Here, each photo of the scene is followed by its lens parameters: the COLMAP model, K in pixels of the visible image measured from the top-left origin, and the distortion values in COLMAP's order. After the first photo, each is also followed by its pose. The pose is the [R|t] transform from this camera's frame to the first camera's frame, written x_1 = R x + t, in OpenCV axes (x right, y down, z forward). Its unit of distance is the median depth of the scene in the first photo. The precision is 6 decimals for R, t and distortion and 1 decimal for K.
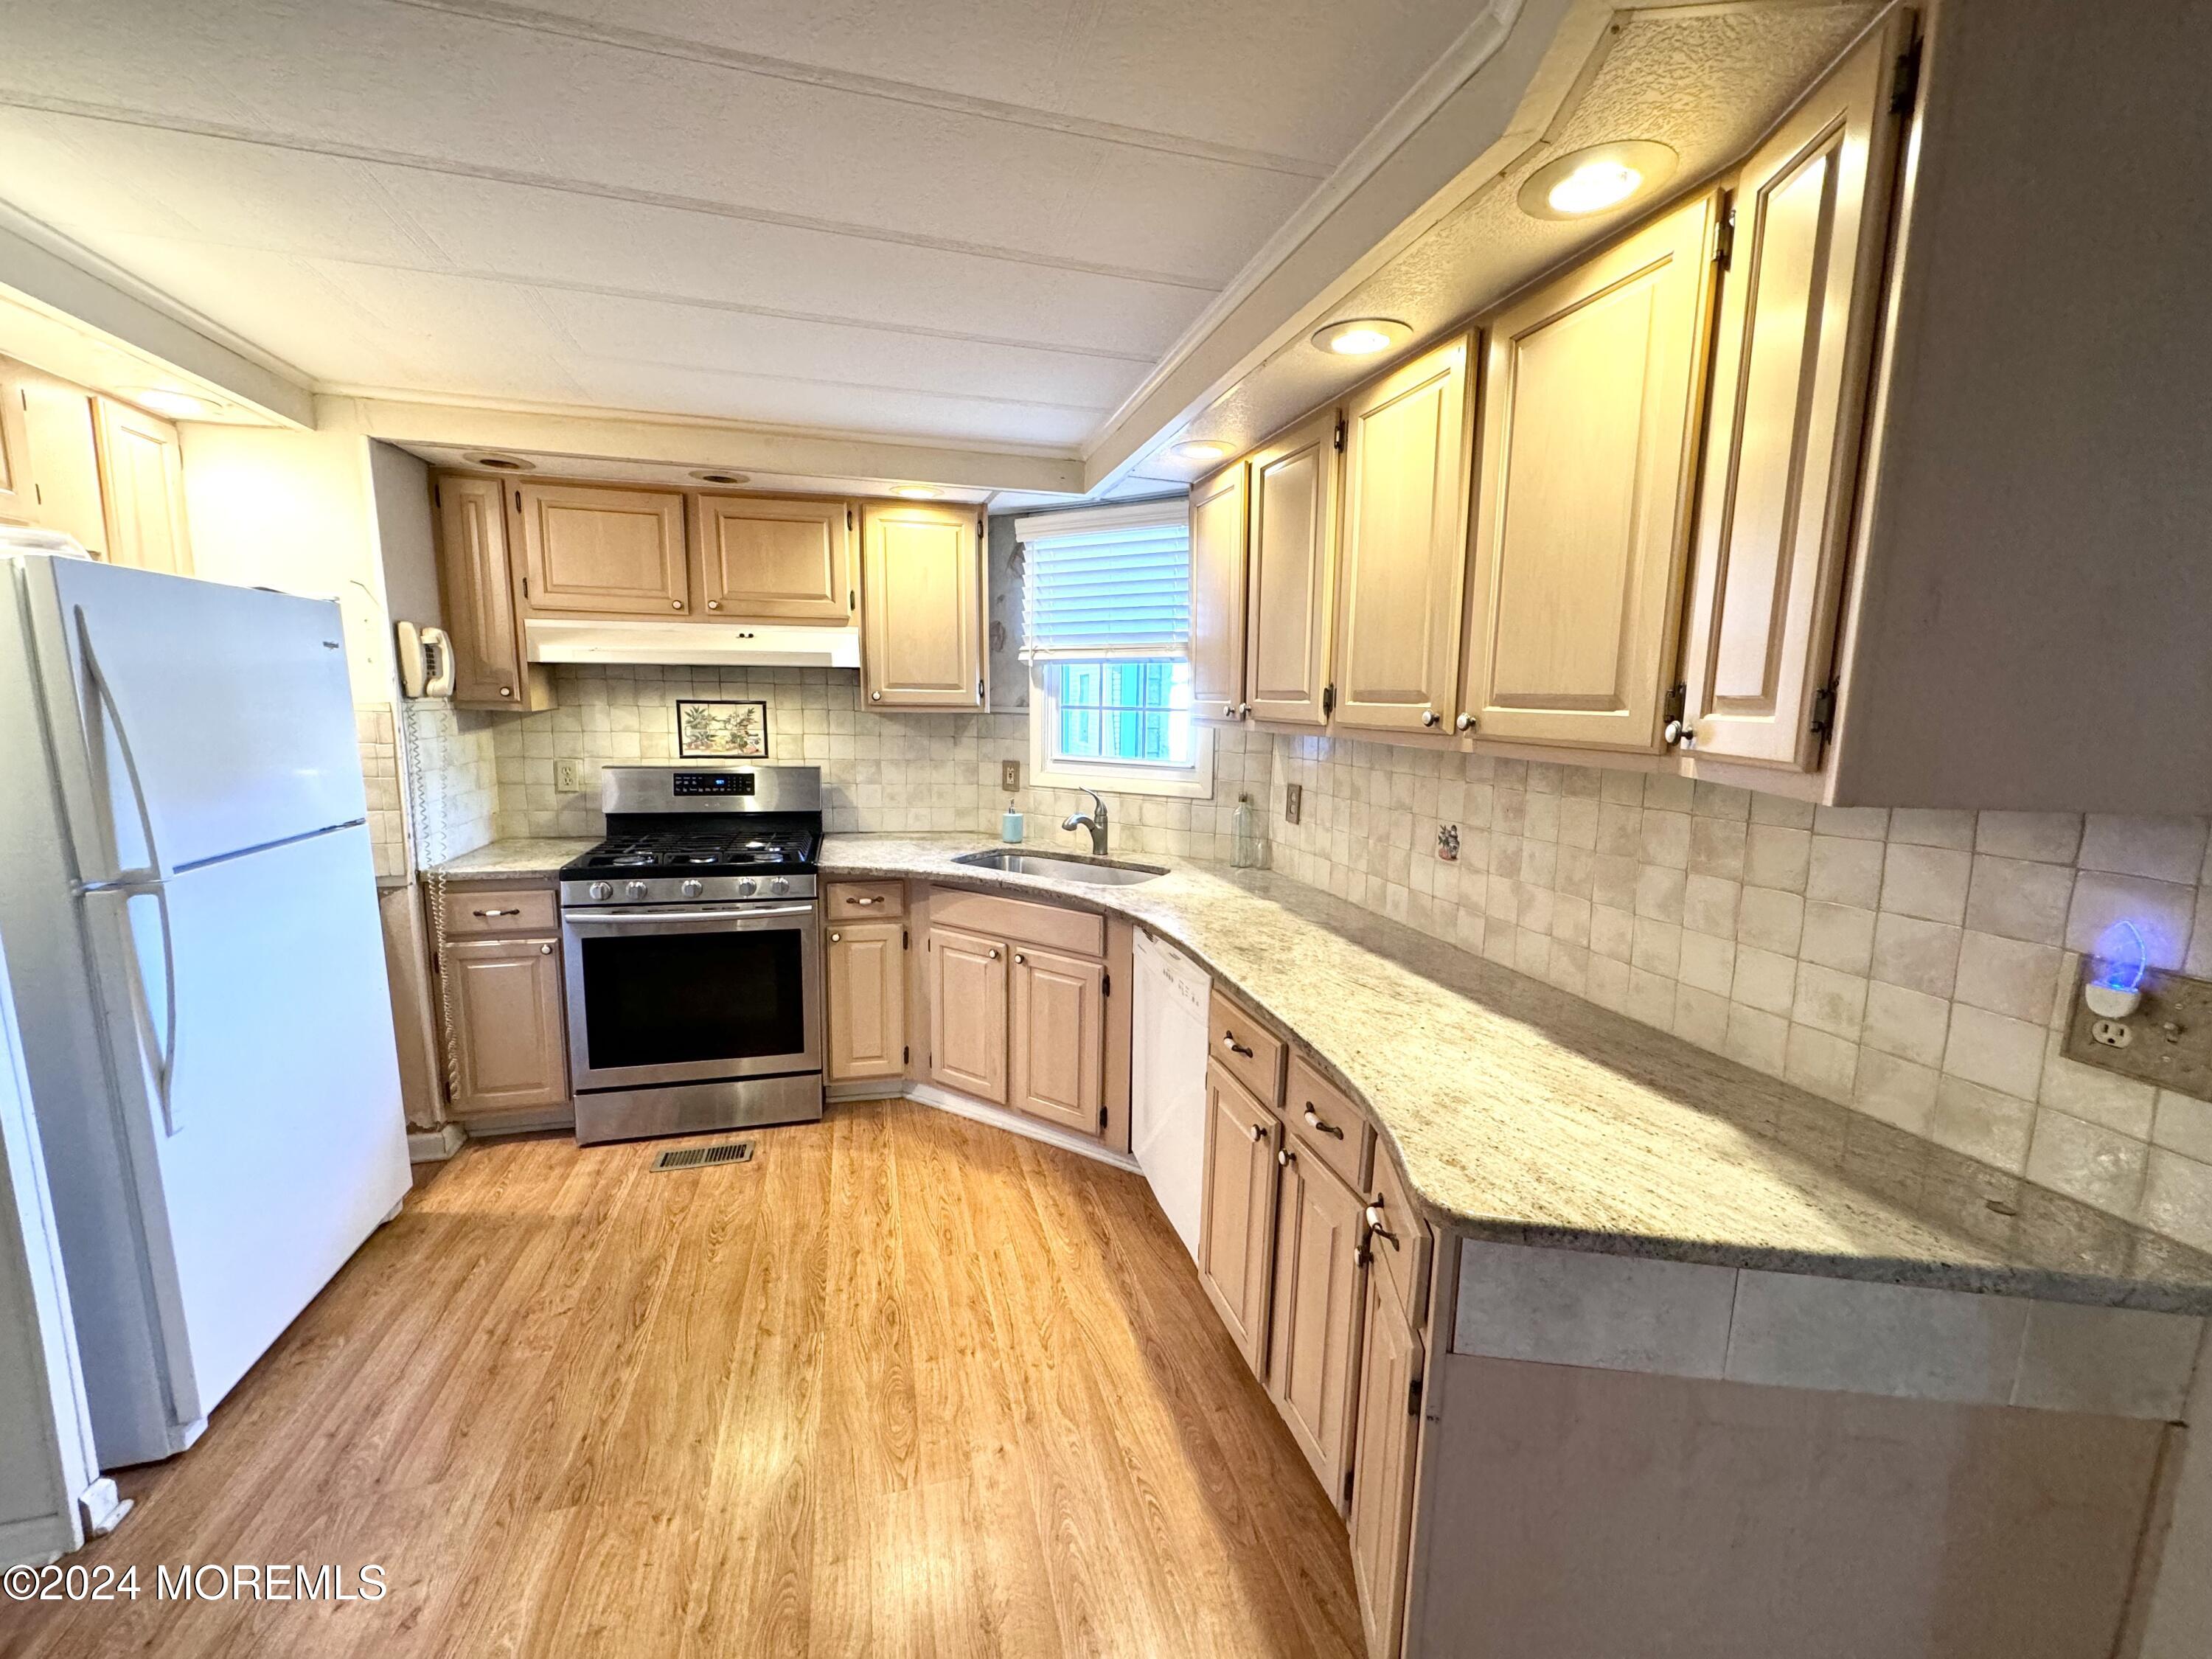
lens RADIAL K [[880.1, 0, 1106.1], [0, 880.1, 829.9], [0, 0, 1]] dist [-0.002579, 0.000212]
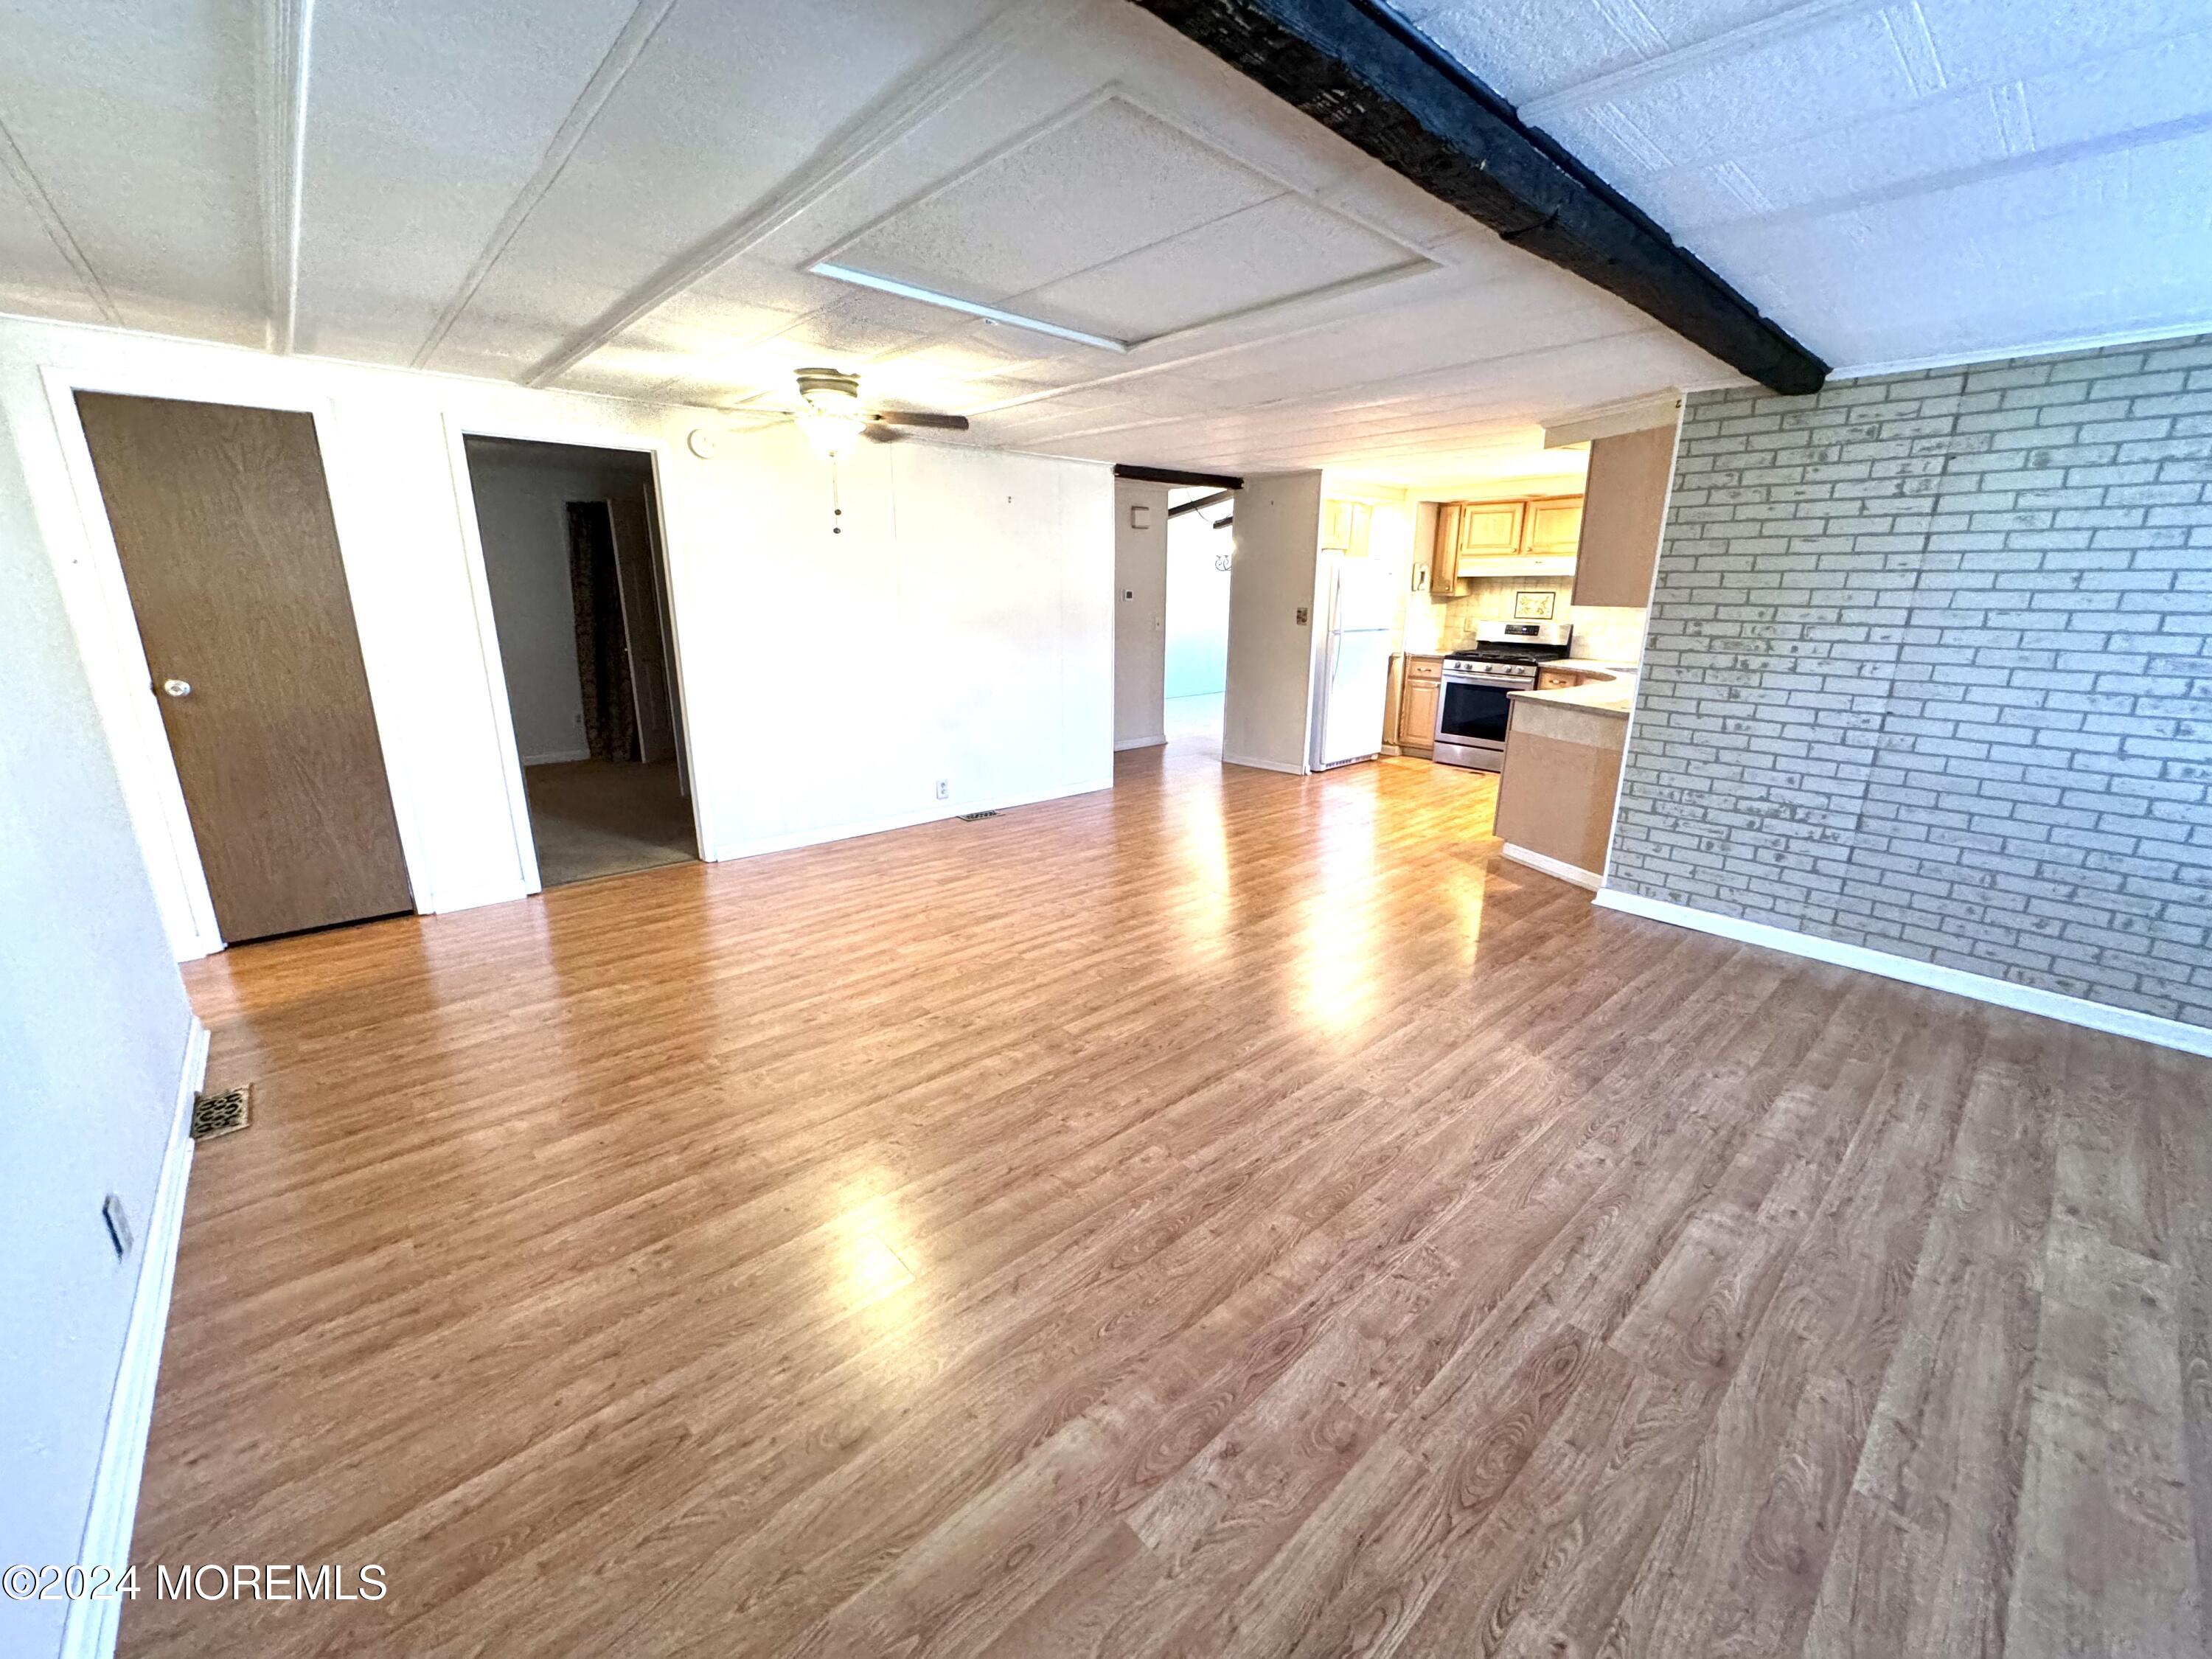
lens RADIAL K [[880.1, 0, 1106.9], [0, 880.1, 829.2], [0, 0, 1]] dist [-0.002579, 0.000212]
pose [[0.445097, 0.226328, -0.866409, 1.297087], [-0.133829, 0.973480, 0.185546, 0.191247], [0.885425, 0.033365, 0.463582, -1.086784]]
